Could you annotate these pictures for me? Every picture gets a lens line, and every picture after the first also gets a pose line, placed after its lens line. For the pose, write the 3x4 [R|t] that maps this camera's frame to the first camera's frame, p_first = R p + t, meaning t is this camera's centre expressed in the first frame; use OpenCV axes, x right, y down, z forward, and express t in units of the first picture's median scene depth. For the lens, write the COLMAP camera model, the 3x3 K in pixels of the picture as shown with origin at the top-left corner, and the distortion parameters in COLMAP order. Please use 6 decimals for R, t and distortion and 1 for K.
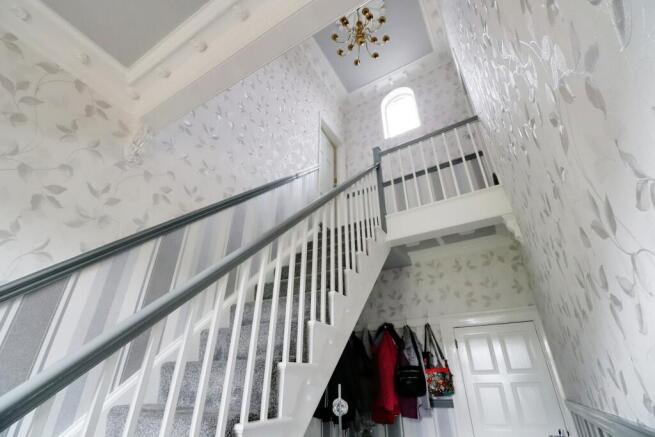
lens RADIAL K [[306.4, 0, 328.2], [0, 306.4, 211.6], [0, 0, 1]] dist [0.004031, -0.011791]
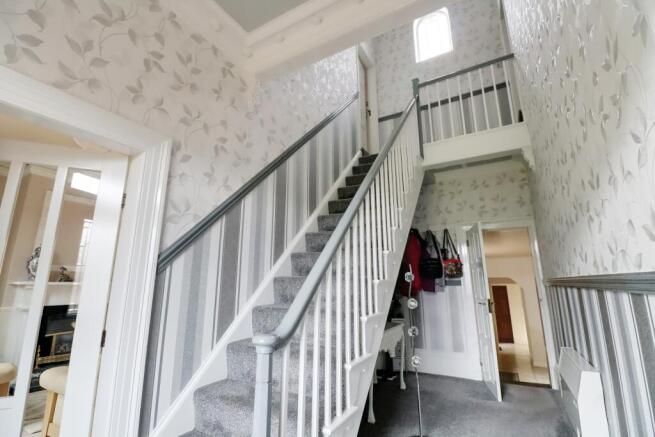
lens RADIAL K [[306.4, 0, 328.2], [0, 306.4, 211.6], [0, 0, 1]] dist [0.004031, -0.011791]
pose [[0.999884, -0.000491, 0.015233, -0.208131], [-0.003930, 0.957380, 0.288806, -0.081856], [-0.014726, -0.288832, 0.957267, -0.225770]]
